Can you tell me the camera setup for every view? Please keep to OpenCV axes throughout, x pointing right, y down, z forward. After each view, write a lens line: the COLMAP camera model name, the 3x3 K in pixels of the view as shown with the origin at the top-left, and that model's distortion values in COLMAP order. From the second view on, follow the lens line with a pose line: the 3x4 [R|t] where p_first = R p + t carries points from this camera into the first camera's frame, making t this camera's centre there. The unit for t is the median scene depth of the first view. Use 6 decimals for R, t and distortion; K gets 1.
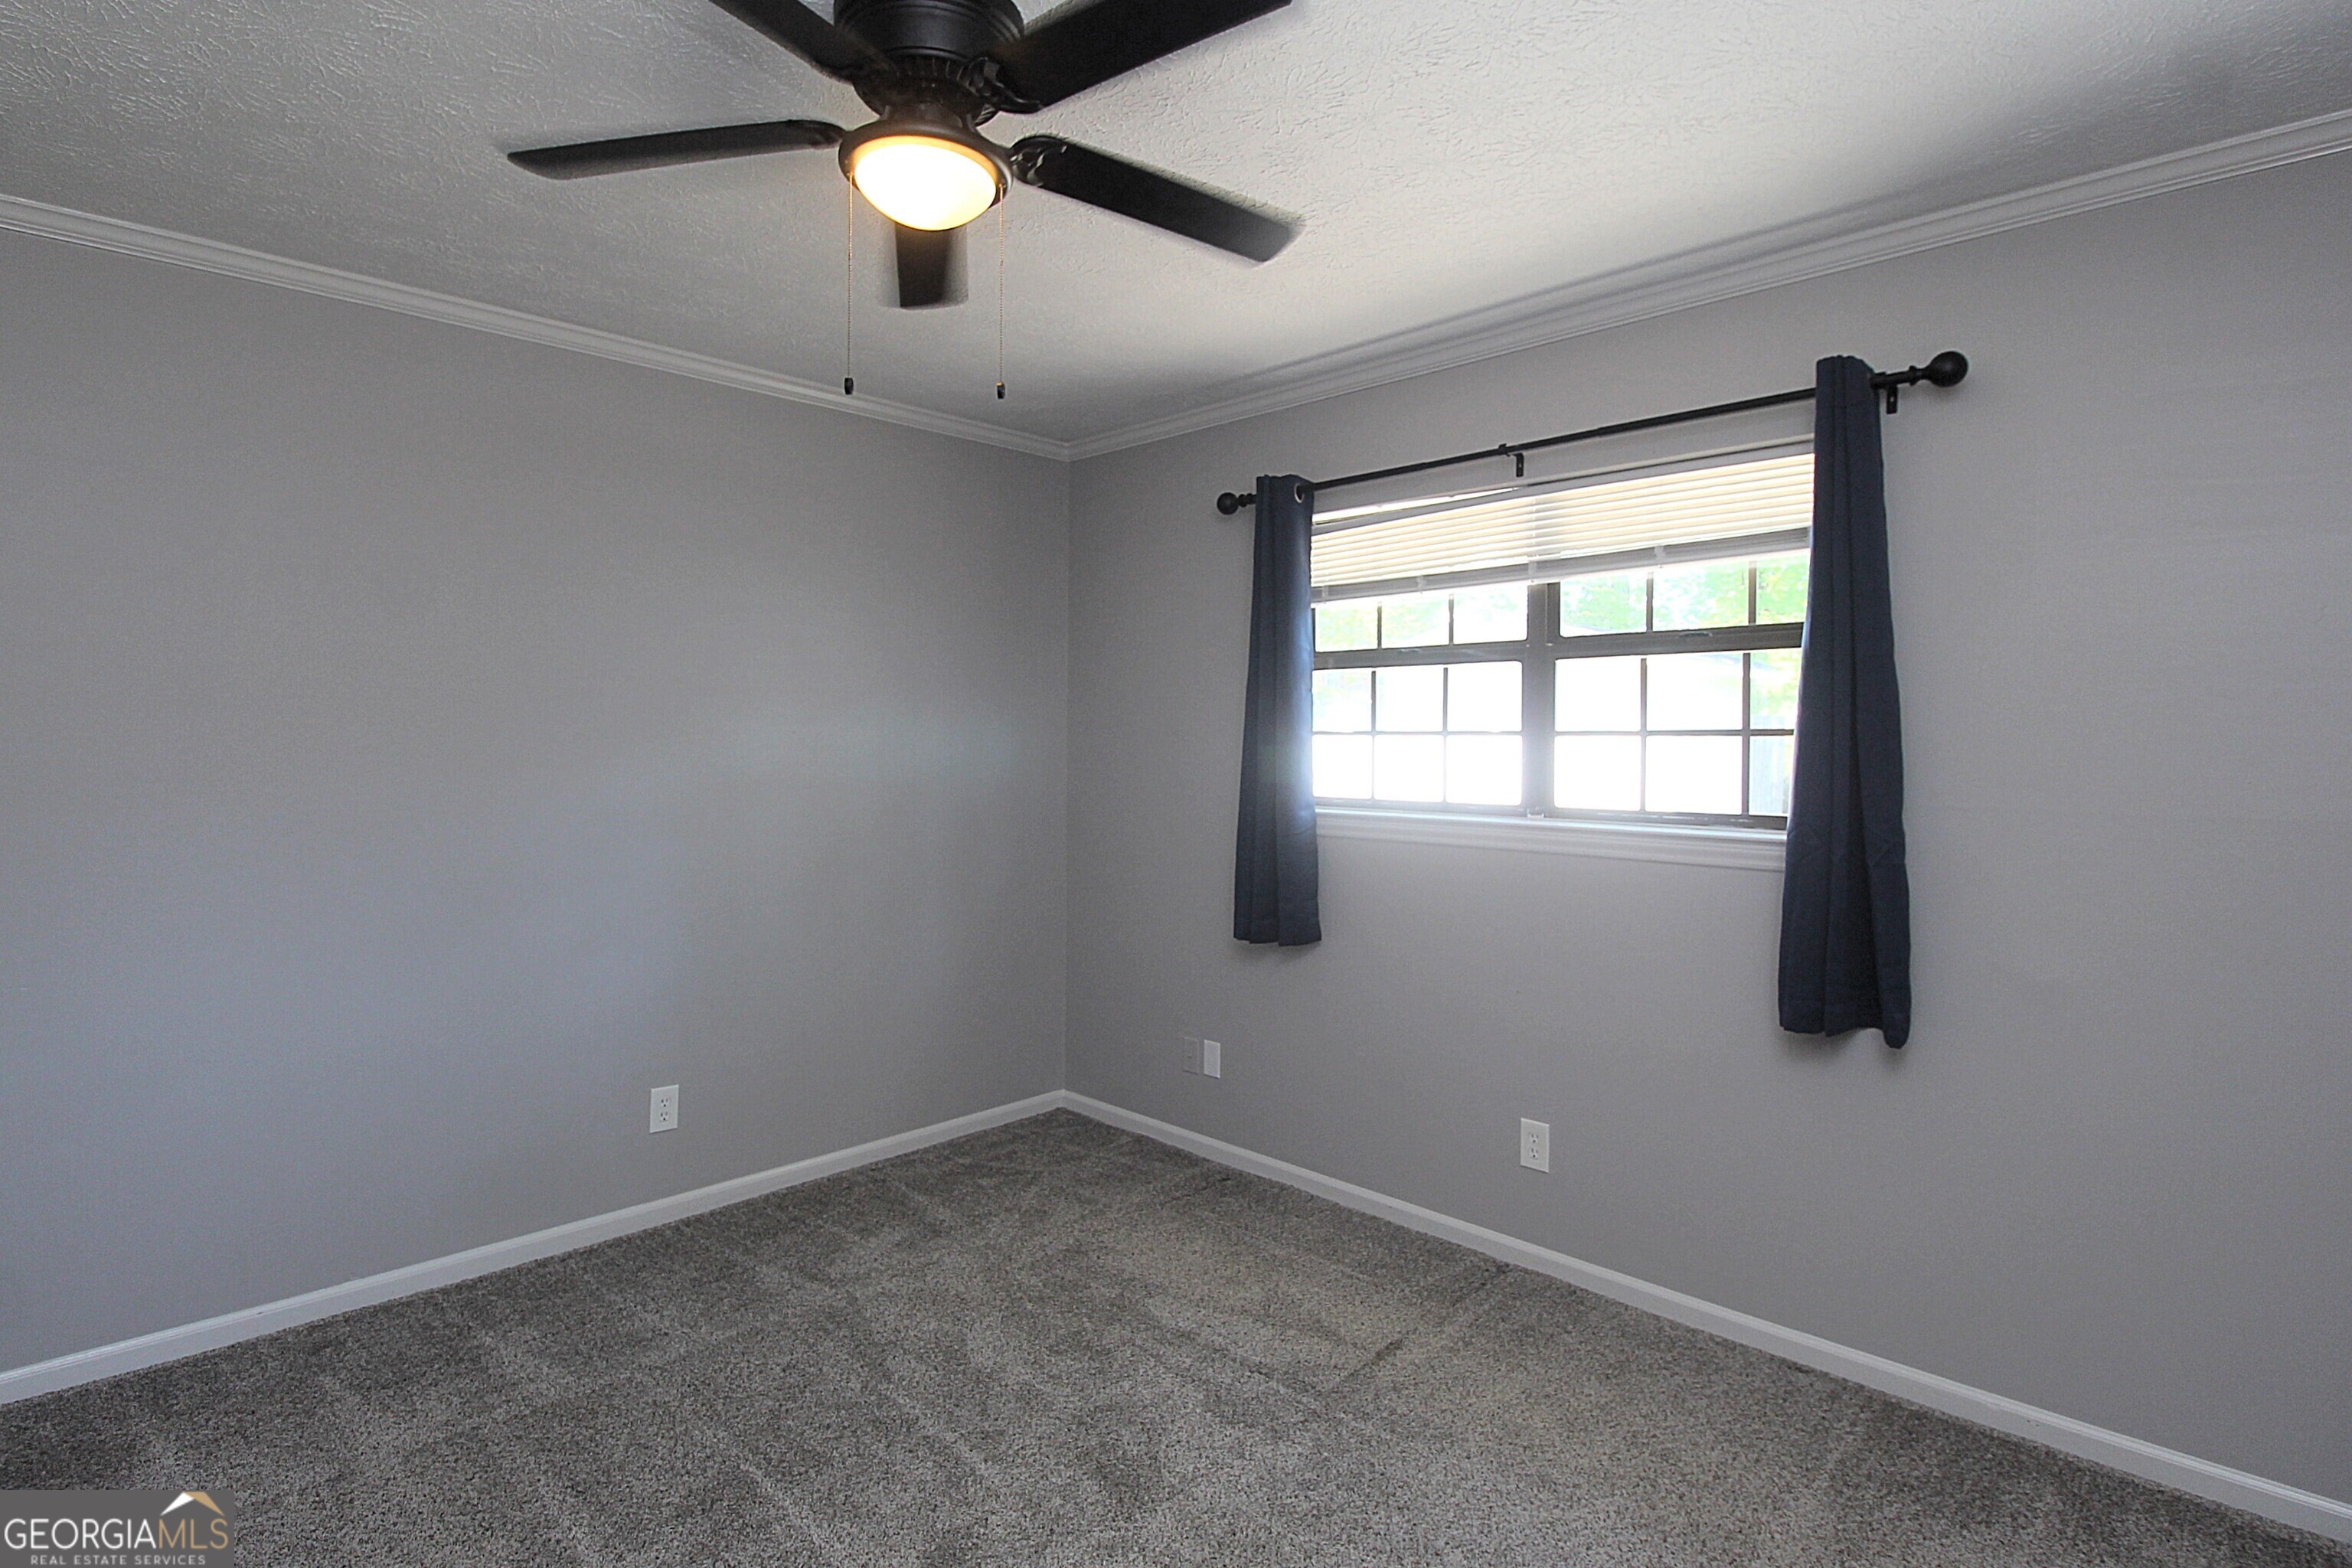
lens RADIAL K [[1149.3, 0, 1147.2], [0, 1149.3, 753.7], [0, 0, 1]] dist [0.004884, -0.018495]
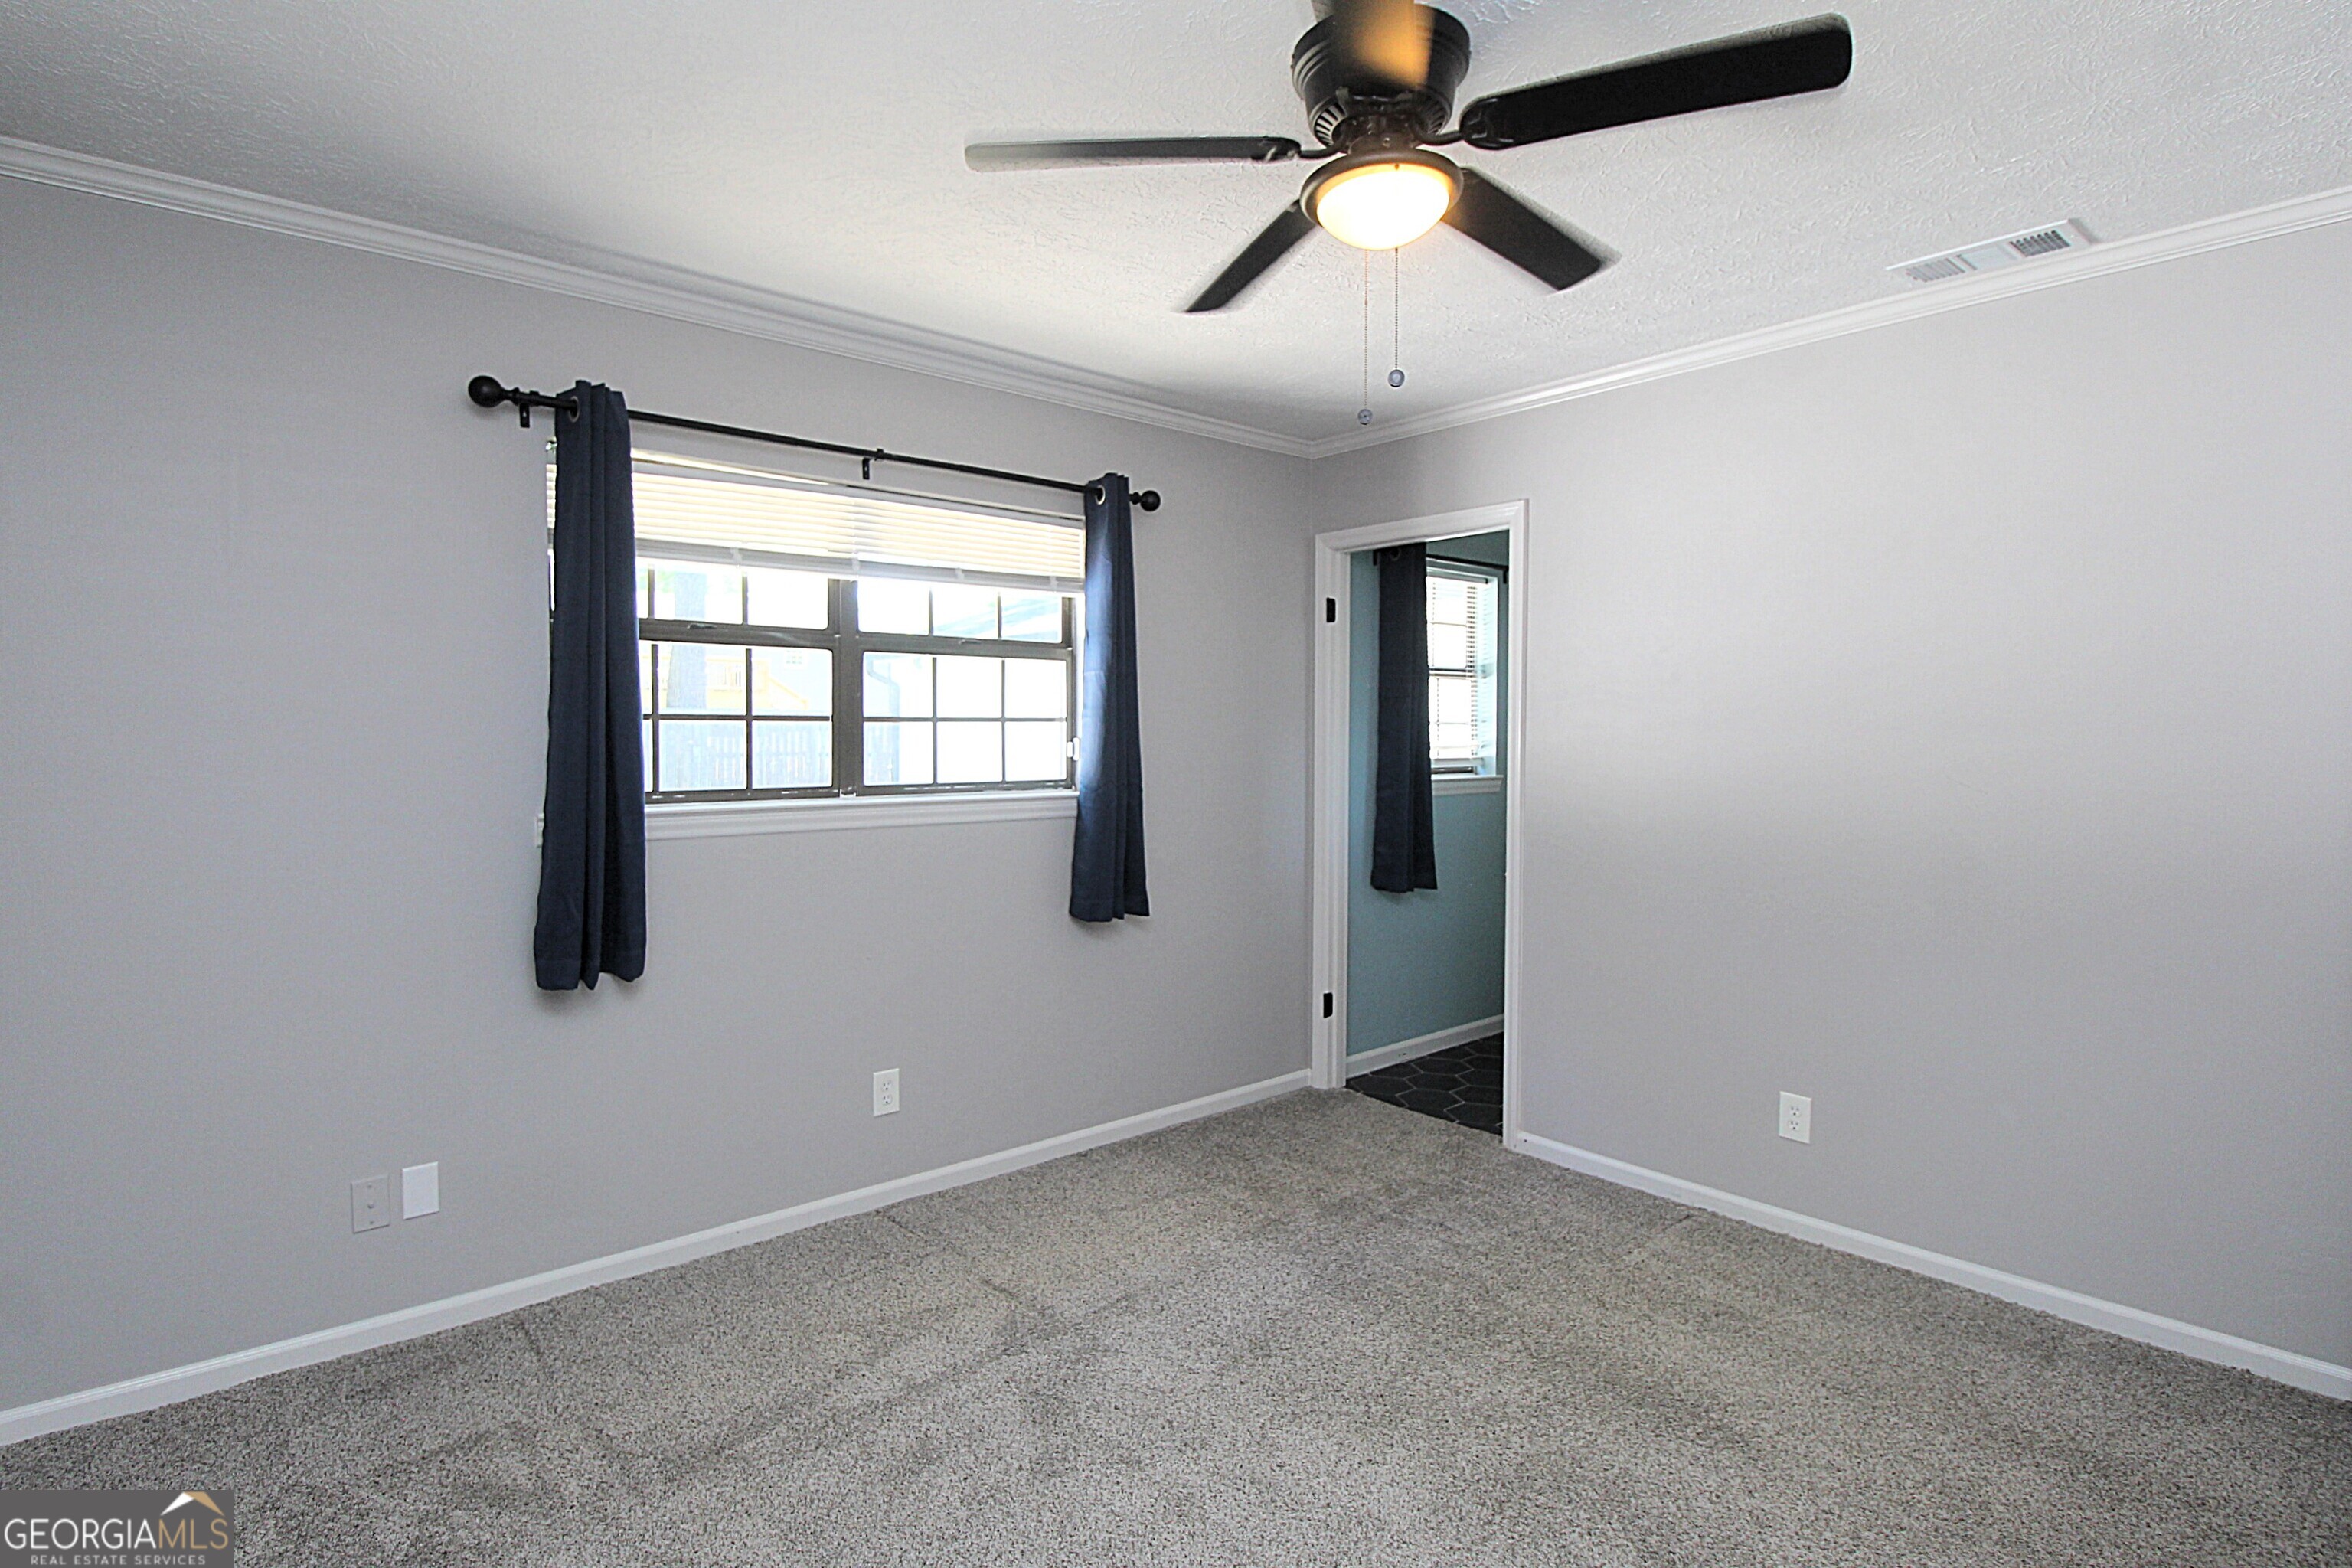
lens RADIAL K [[1149.3, 0, 1147.2], [0, 1149.3, 753.7], [0, 0, 1]] dist [0.004884, -0.018495]
pose [[0.109859, -0.024135, 0.993654, -0.722305], [0.009172, 0.999687, 0.023268, -0.008068], [-0.993905, 0.006557, 0.110046, 0.625320]]
